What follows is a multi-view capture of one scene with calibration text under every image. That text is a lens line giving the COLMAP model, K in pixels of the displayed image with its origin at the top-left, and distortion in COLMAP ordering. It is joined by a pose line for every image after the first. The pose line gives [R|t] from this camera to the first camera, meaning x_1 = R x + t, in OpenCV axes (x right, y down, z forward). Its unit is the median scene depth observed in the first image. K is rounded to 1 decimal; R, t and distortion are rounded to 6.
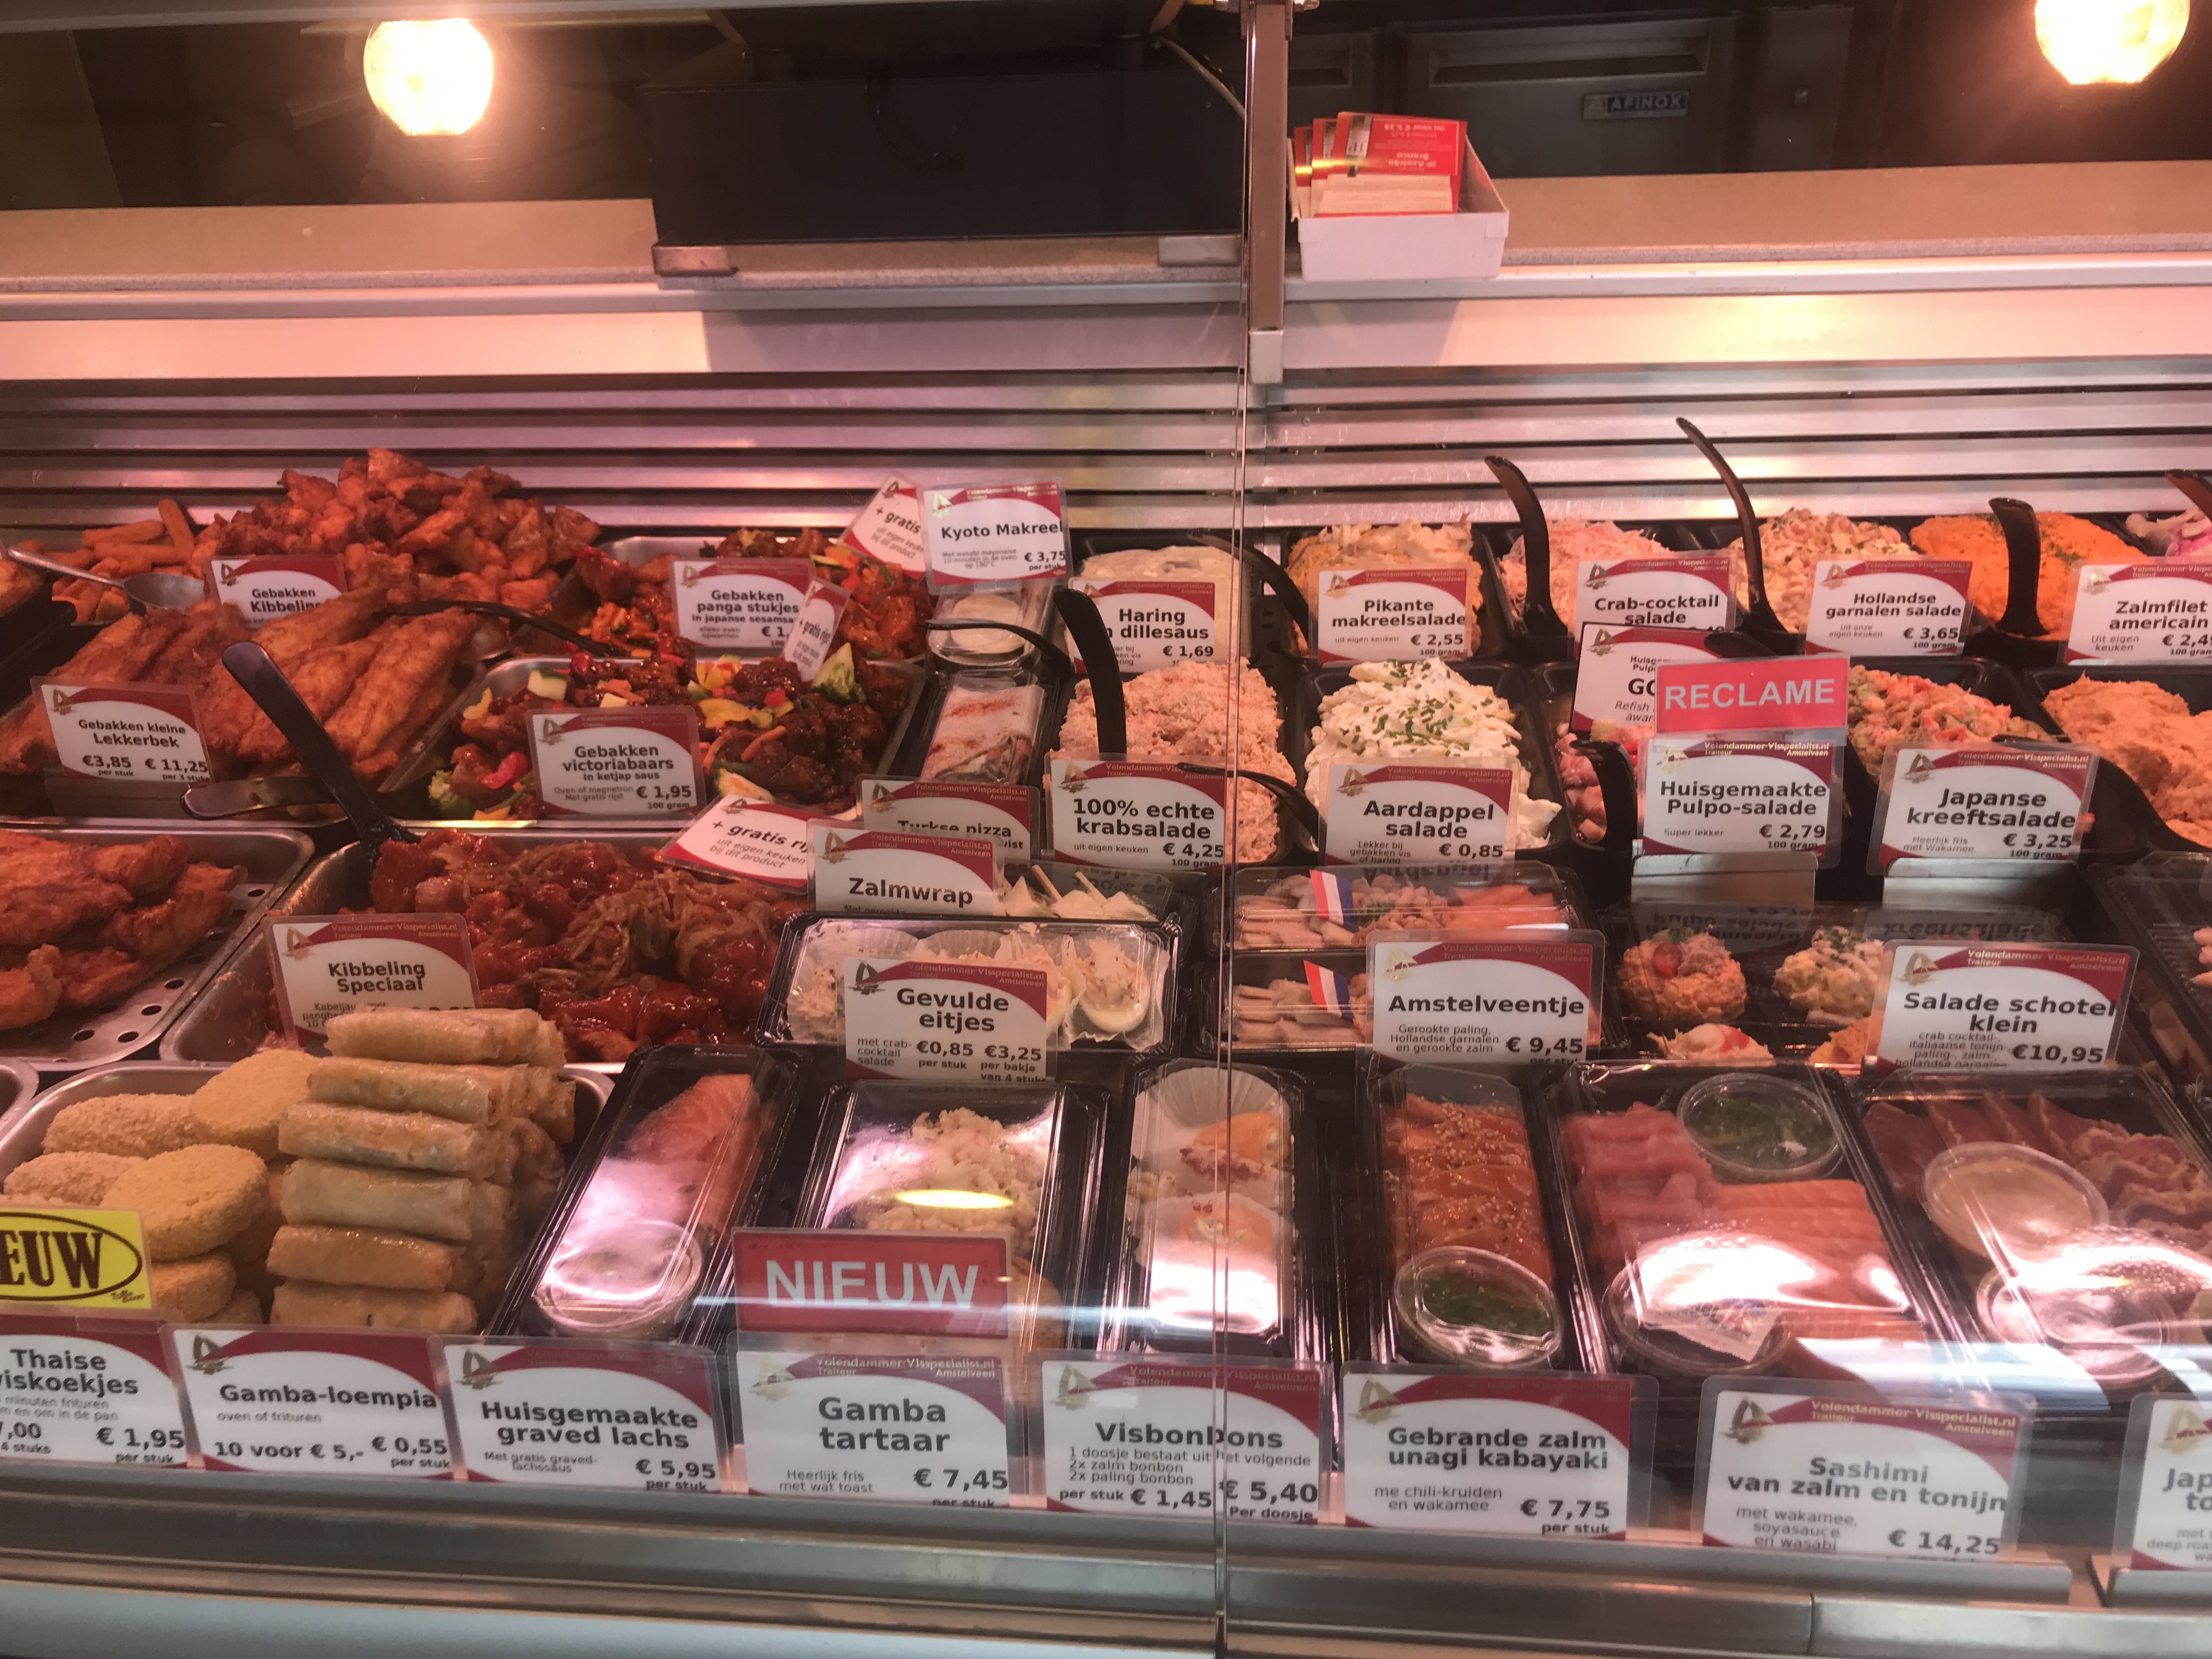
lens RADIAL K [[1839.7, 0, 1104.3], [0, 1839.7, 824.7], [0, 0, 1]] dist [0.015885, 0.000387]
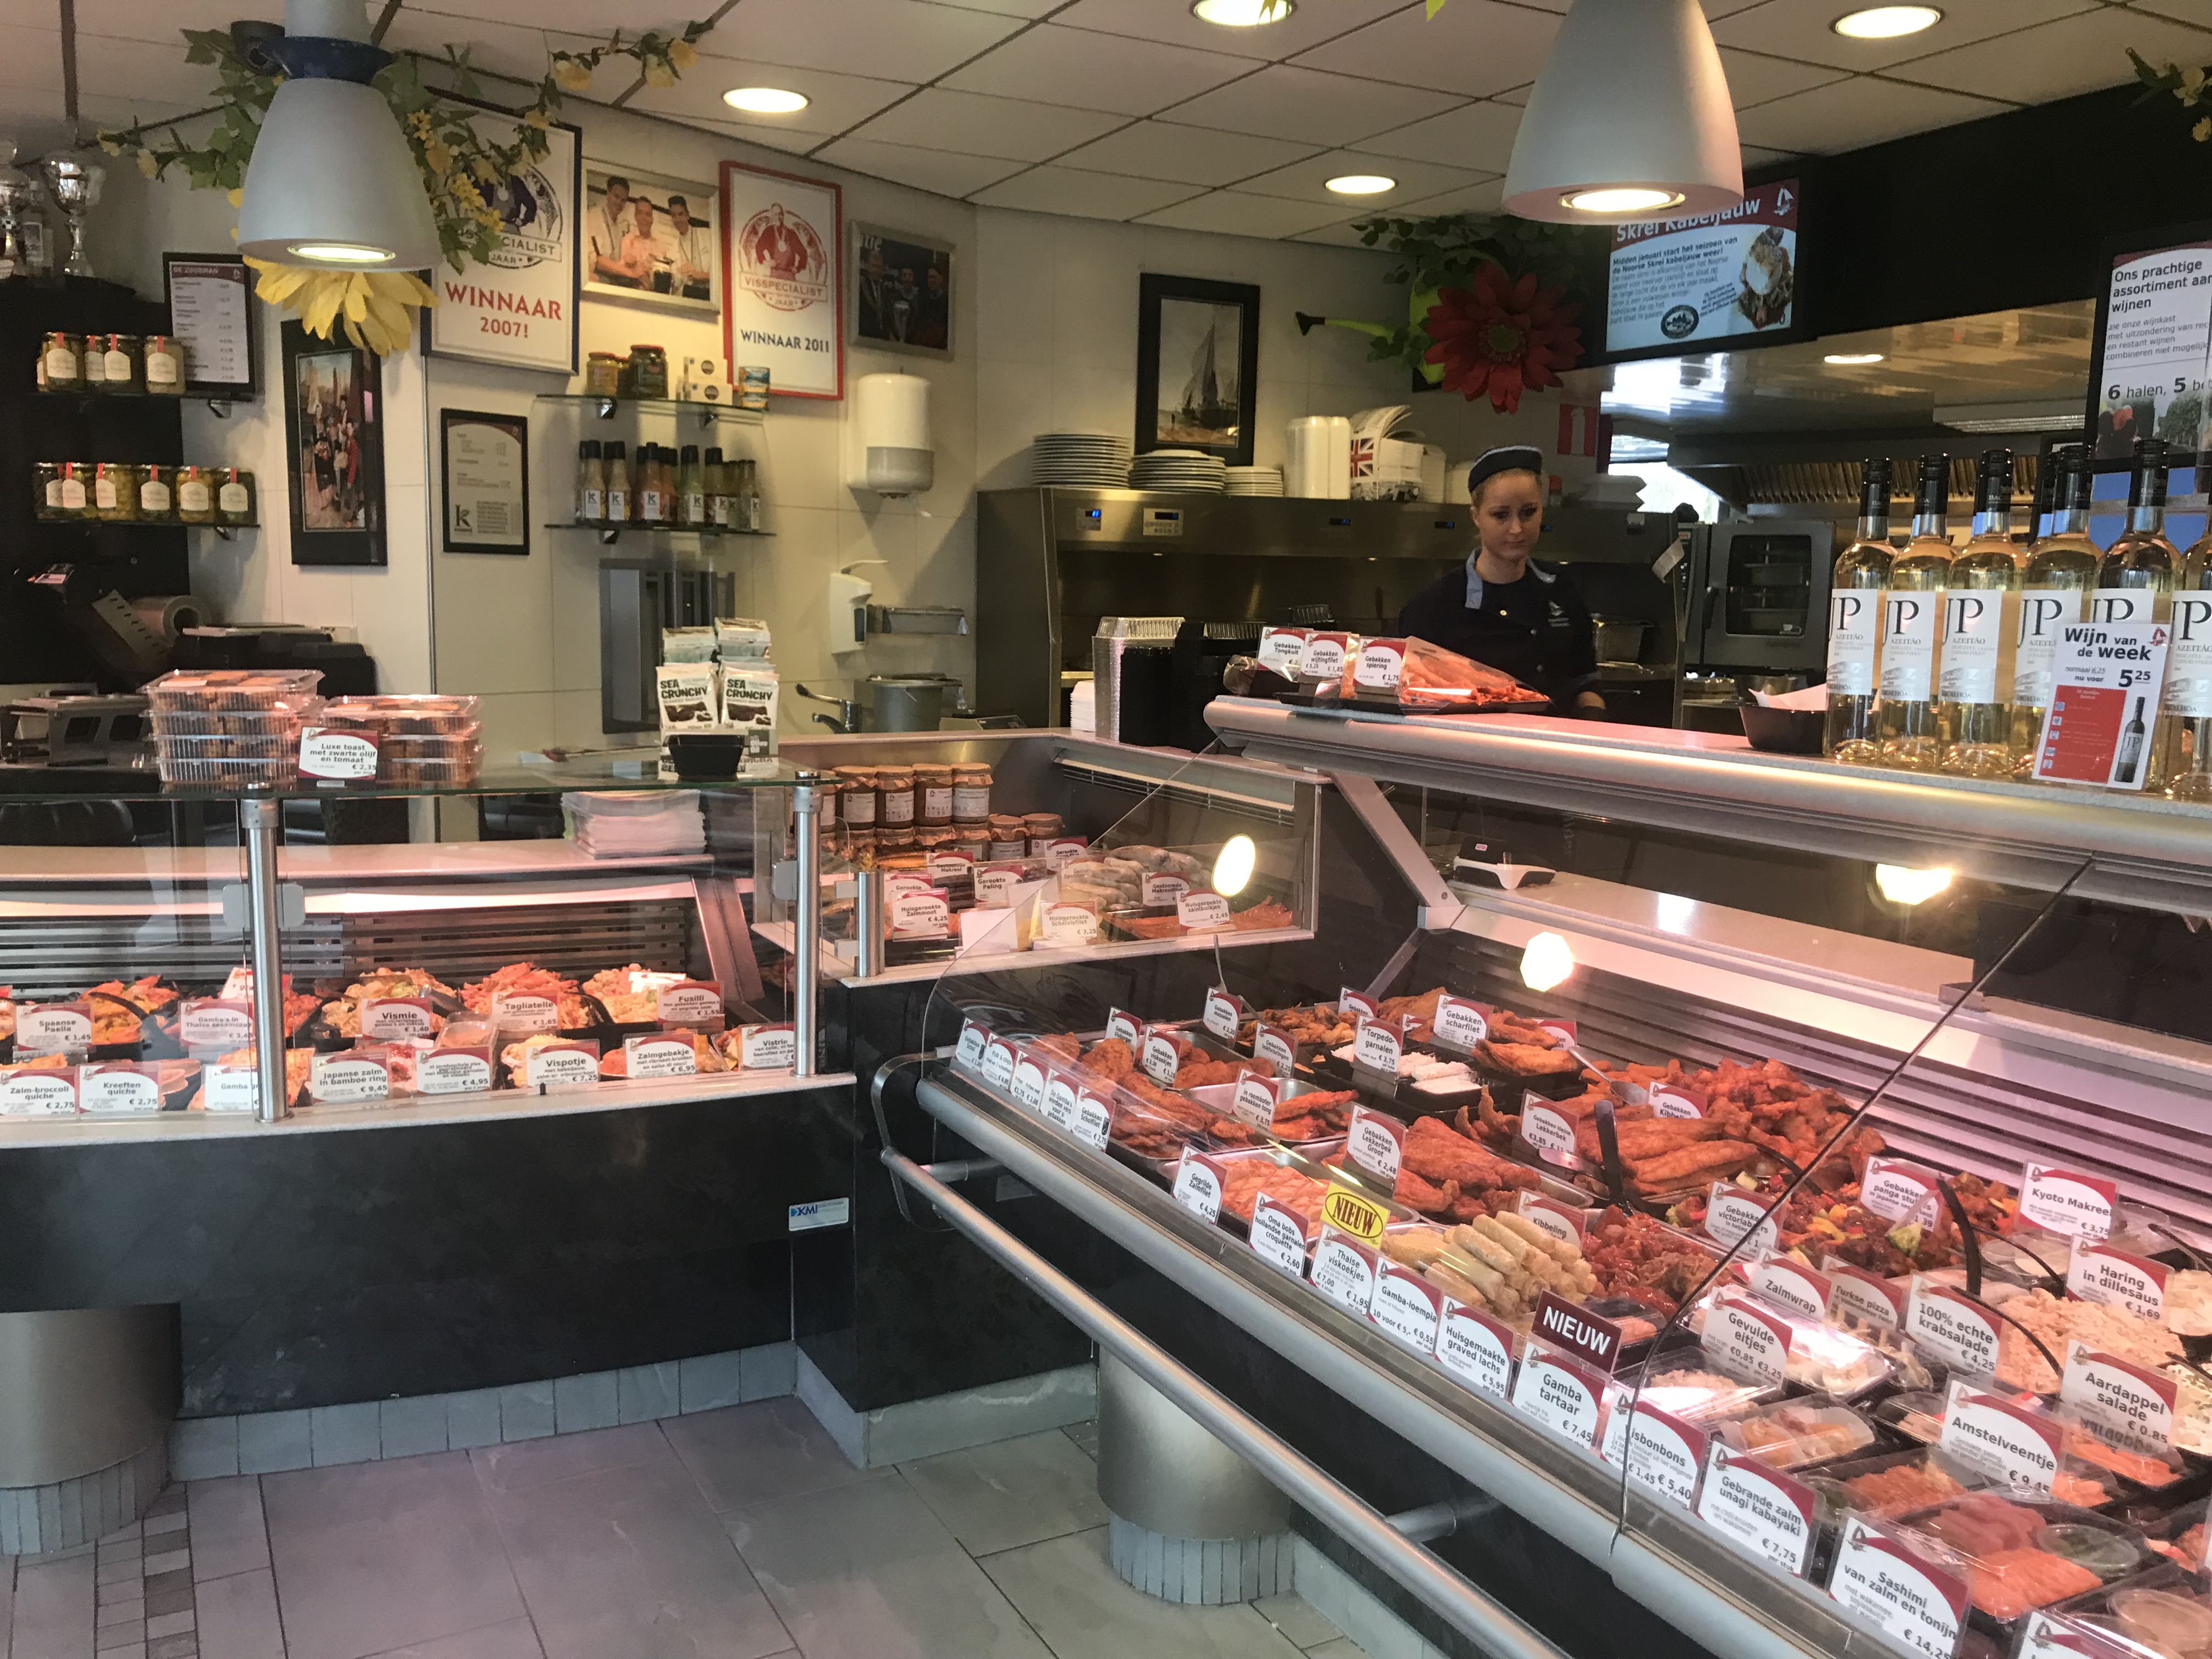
lens RADIAL K [[1839.7, 0, 1105.3], [0, 1839.7, 829.2], [0, 0, 1]] dist [0.015885, 0.000387]
pose [[0.554277, 0.160972, -0.816618, 0.895127], [-0.456203, 0.879374, -0.136304, 0.178731], [0.696172, 0.448094, 0.560853, -0.695657]]
